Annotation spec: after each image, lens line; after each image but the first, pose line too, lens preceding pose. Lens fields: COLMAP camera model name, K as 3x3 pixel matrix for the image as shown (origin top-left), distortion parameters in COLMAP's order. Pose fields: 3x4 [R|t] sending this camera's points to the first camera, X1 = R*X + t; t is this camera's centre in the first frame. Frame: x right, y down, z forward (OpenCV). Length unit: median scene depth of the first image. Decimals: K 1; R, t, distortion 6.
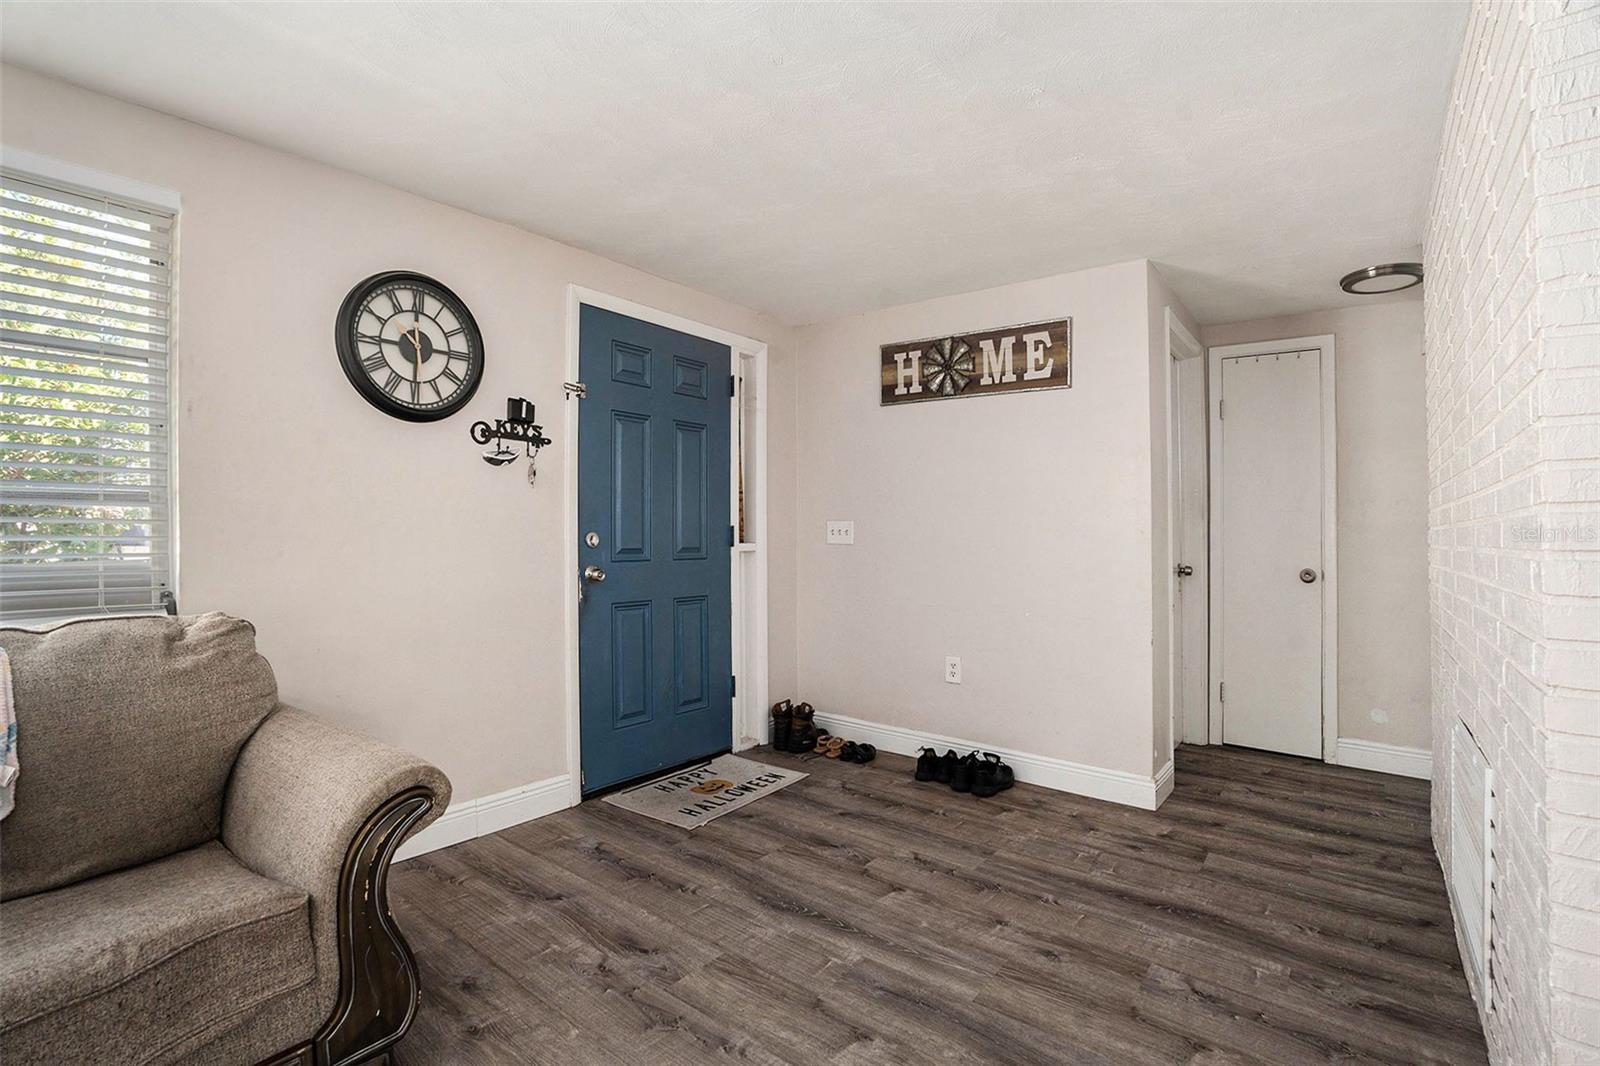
lens RADIAL K [[769.5, 0, 808.2], [0, 769.5, 534.3], [0, 0, 1]] dist [-0.098018, 0.025390]
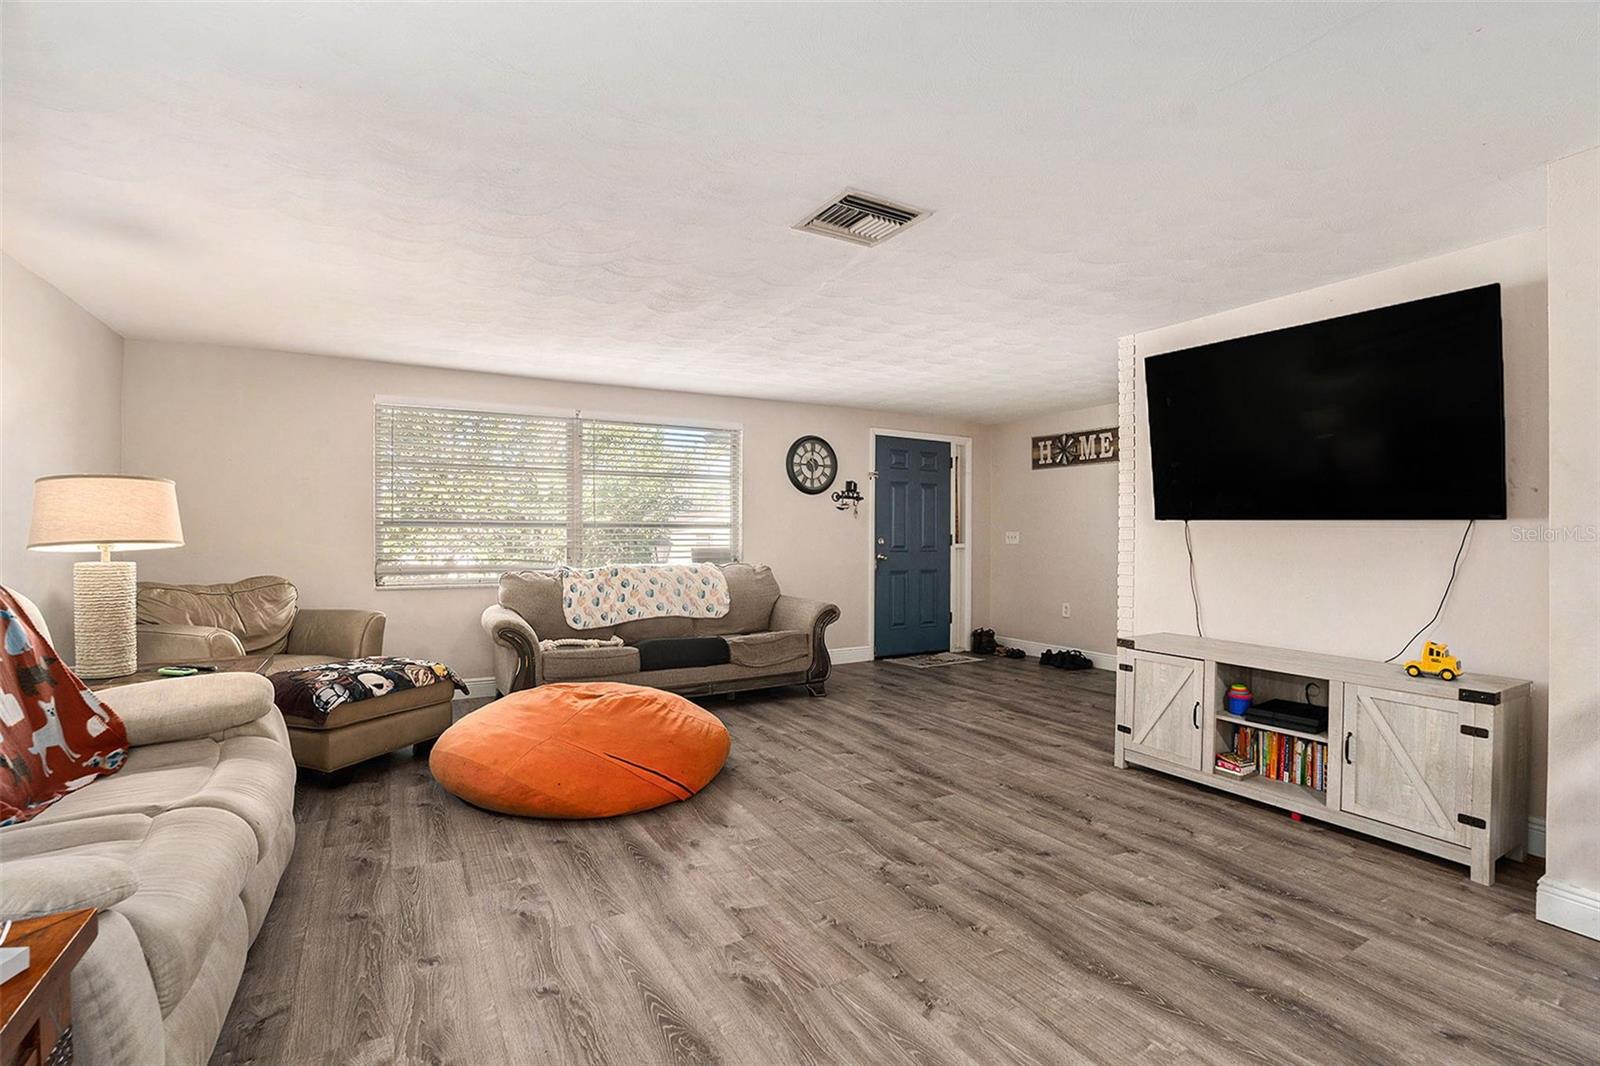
lens RADIAL K [[742.0, 0, 810.6], [0, 742.0, 537.0], [0, 0, 1]] dist [-0.066686, 0.017644]
pose [[0.933308, -0.000674, -0.359076, 0.292689], [-0.001581, 0.999981, -0.005984, 0.007238], [0.359074, 0.006153, 0.933289, -1.060108]]
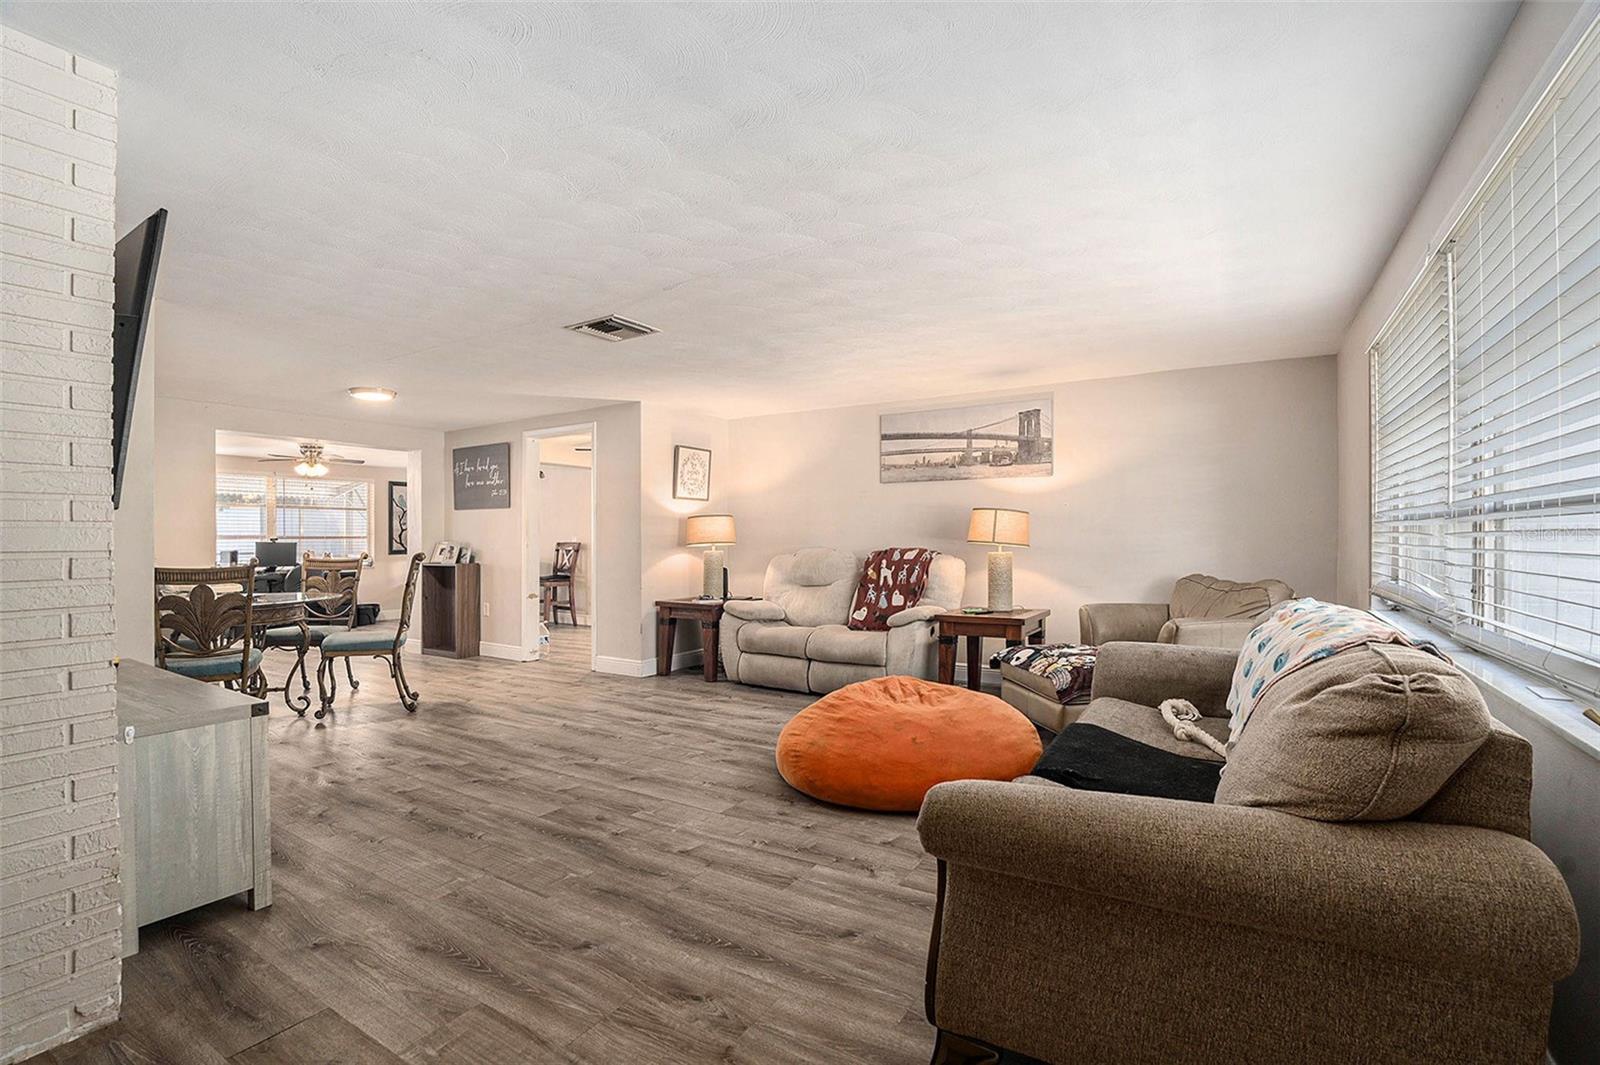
lens RADIAL K [[769.5, 0, 808.2], [0, 769.5, 533.8], [0, 0, 1]] dist [-0.098018, 0.025390]
pose [[-0.994631, 0.003283, -0.103430, -0.120637], [0.003023, 0.999992, 0.002677, -0.011728], [0.103438, 0.002350, -0.994633, 0.900236]]
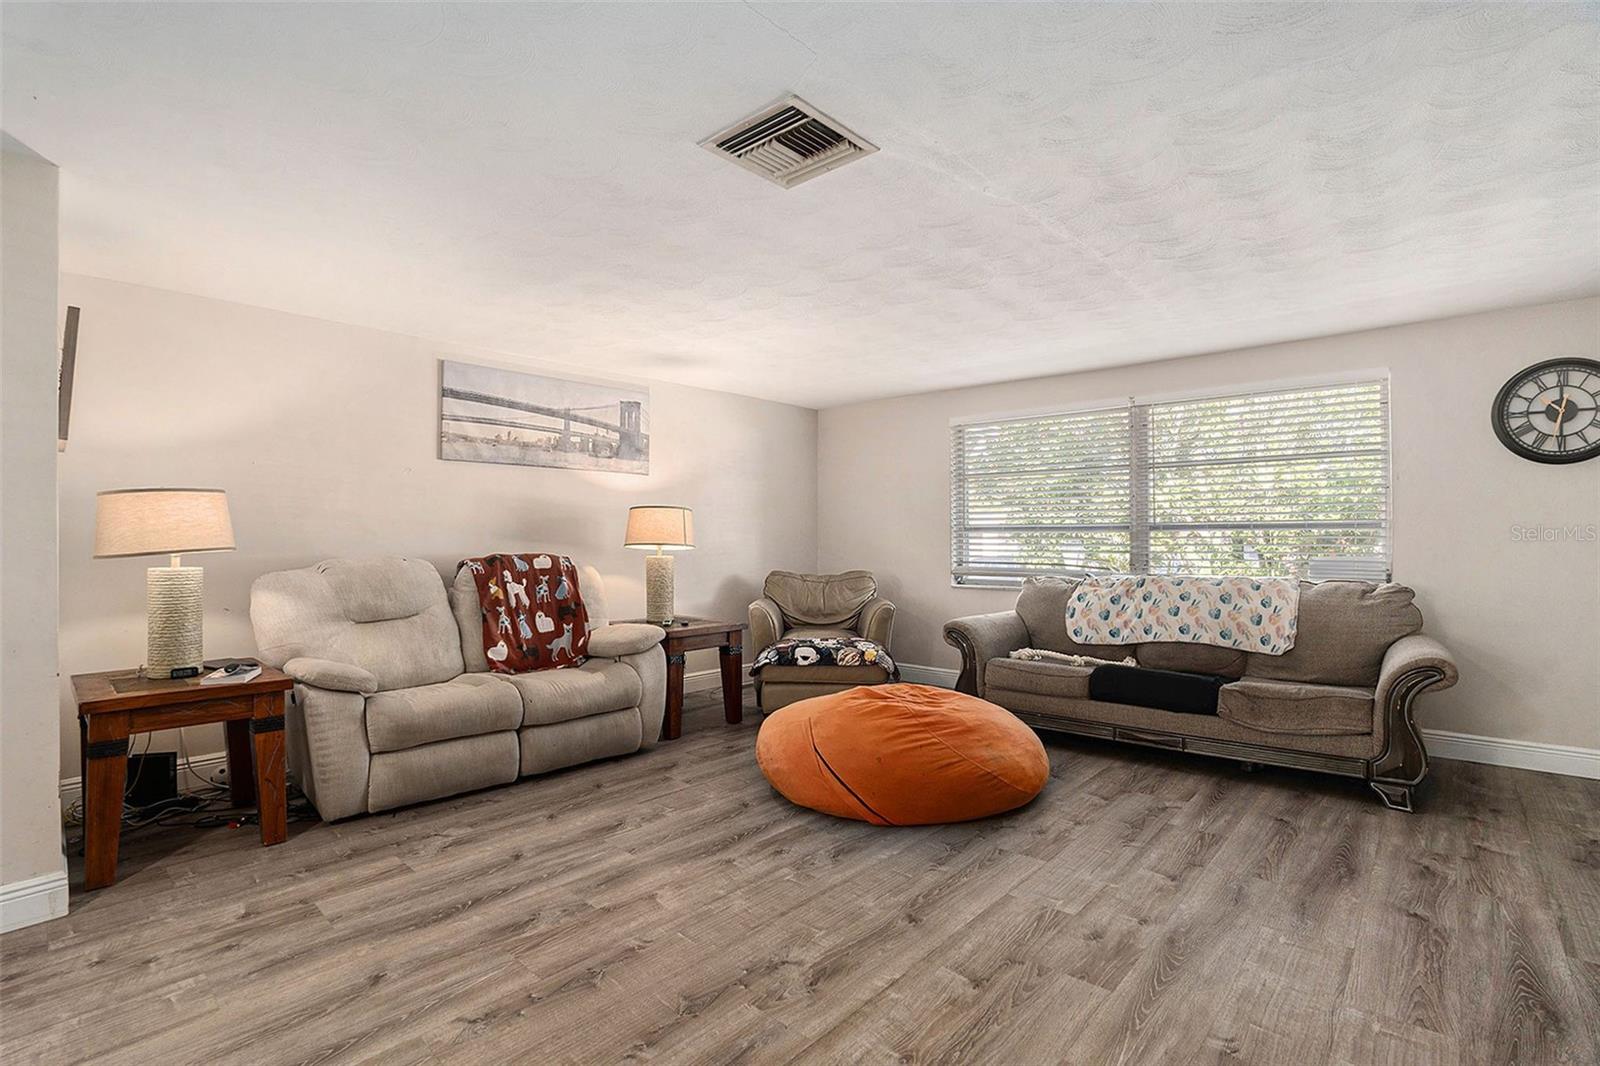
lens RADIAL K [[742.0, 0, 810.6], [0, 742.0, 537.0], [0, 0, 1]] dist [-0.066686, 0.017644]
pose [[-0.051481, -0.006294, -0.998654, 0.681349], [-0.005619, 0.999966, -0.006012, 0.002756], [0.998658, 0.005302, -0.051514, -0.274413]]
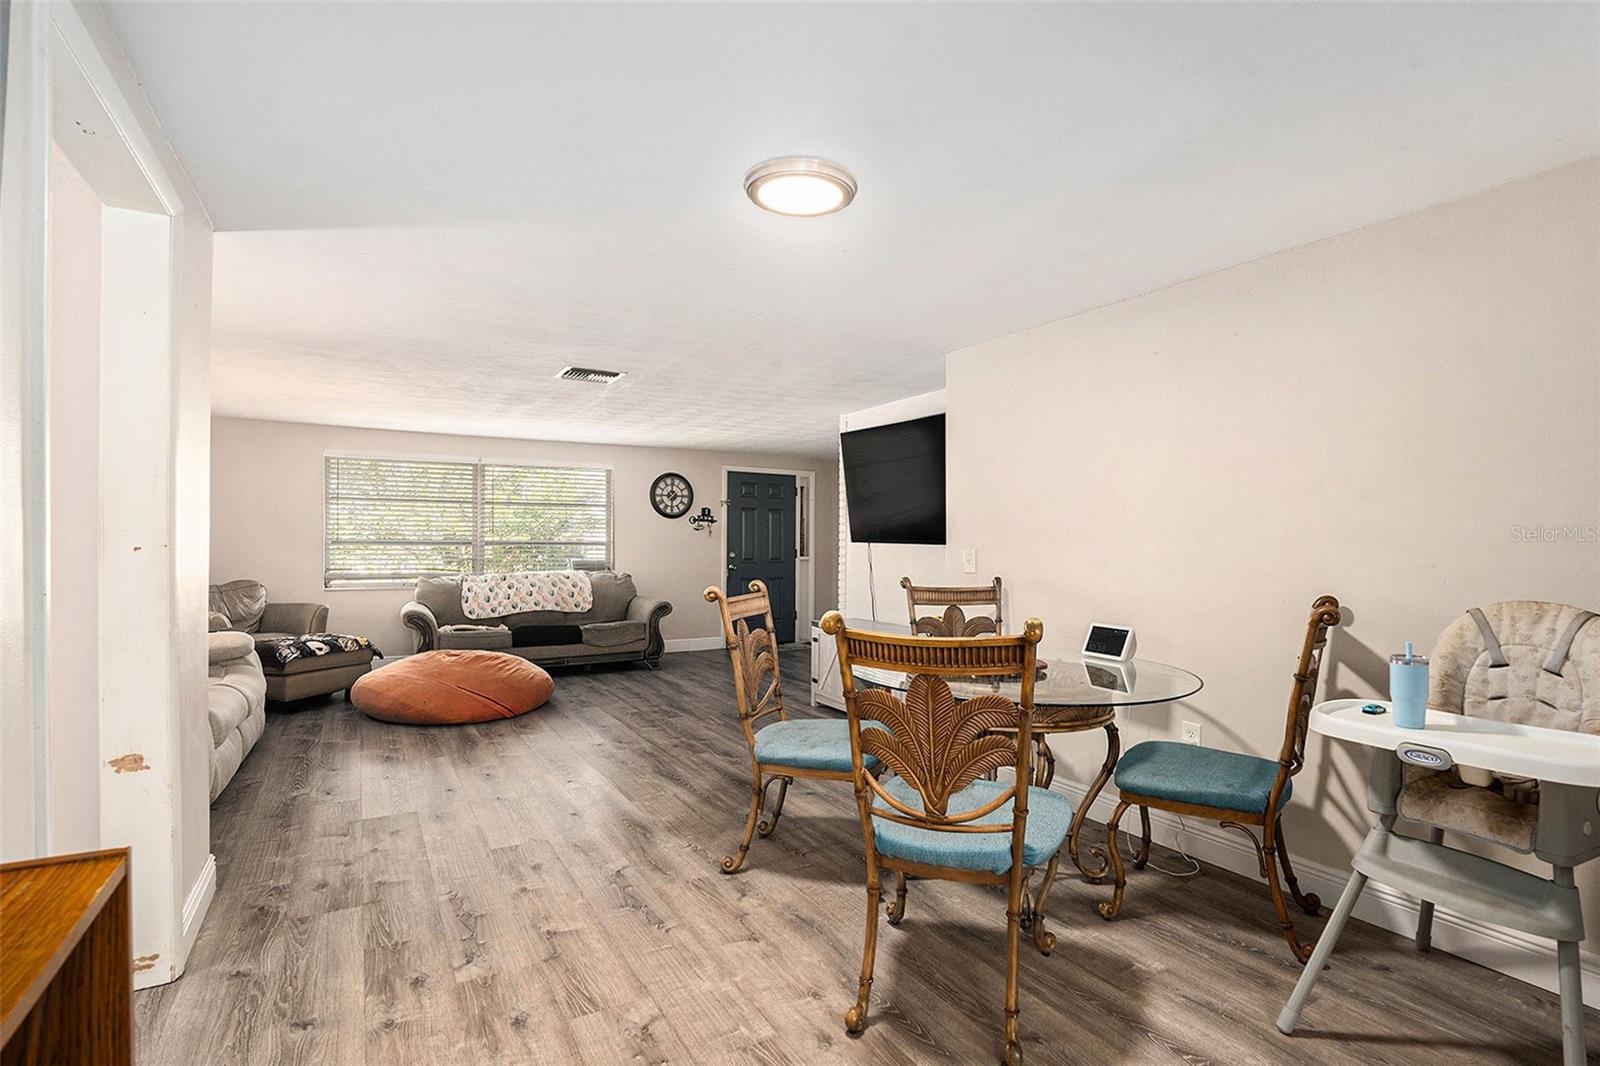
lens RADIAL K [[754.2, 0, 807.3], [0, 754.2, 540.1], [0, 0, 1]] dist [-0.034842, 0.000256]
pose [[0.938523, -0.003639, -0.345199, 0.916056], [-0.001700, 0.999884, -0.015163, -0.005136], [0.345214, 0.014818, 0.938407, -1.481961]]
